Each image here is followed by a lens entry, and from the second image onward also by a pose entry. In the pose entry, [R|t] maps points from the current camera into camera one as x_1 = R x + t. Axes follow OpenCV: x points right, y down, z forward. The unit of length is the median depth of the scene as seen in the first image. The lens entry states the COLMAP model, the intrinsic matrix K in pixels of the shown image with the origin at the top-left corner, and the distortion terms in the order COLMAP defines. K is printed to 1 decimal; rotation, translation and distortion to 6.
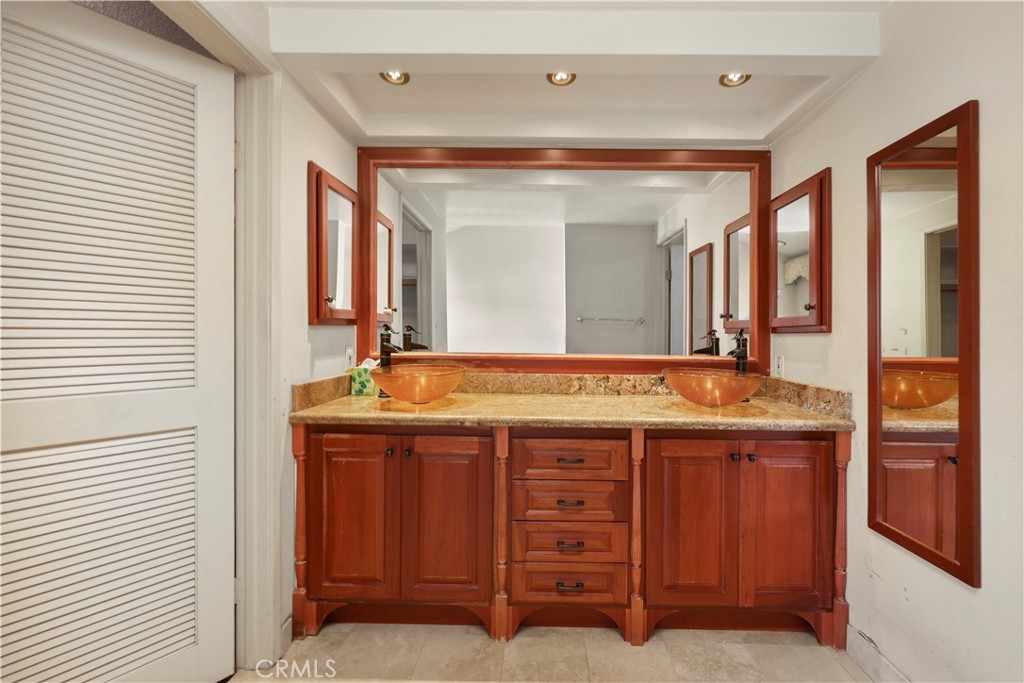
lens RADIAL K [[423.3, 0, 512.0], [0, 423.3, 341.5], [0, 0, 1]] dist [-0.001442, 0.000306]
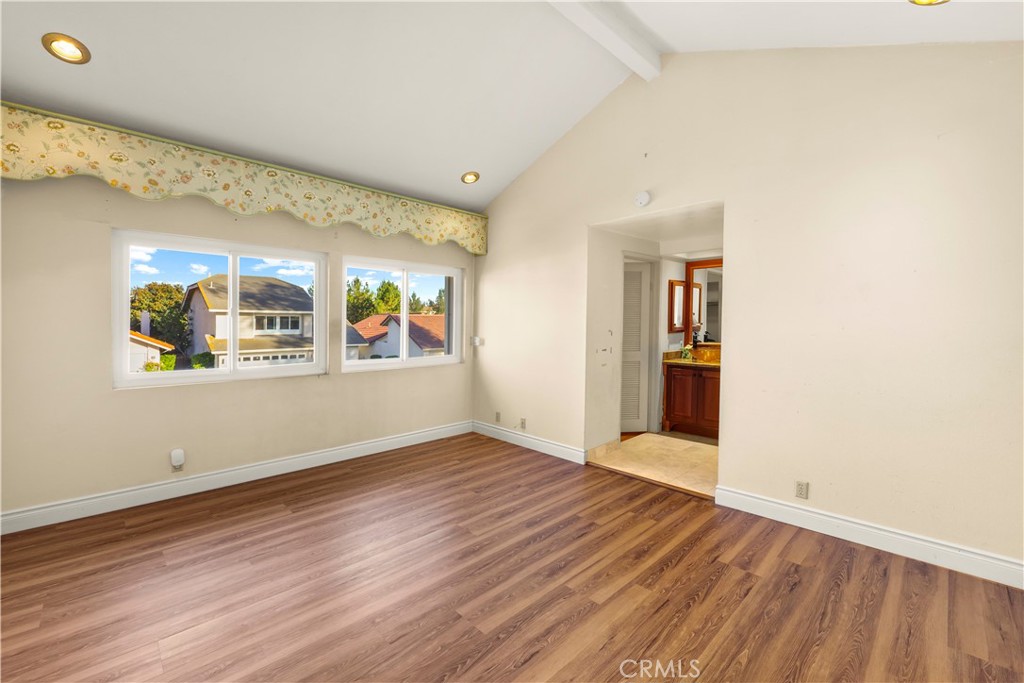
lens RADIAL K [[423.3, 0, 512.0], [0, 423.3, 341.5], [0, 0, 1]] dist [-0.001442, 0.000306]
pose [[0.738650, 0.025971, -0.673589, 0.649262], [-0.007214, 0.999505, 0.030626, -0.055420], [0.674050, -0.017762, 0.738472, -1.753778]]
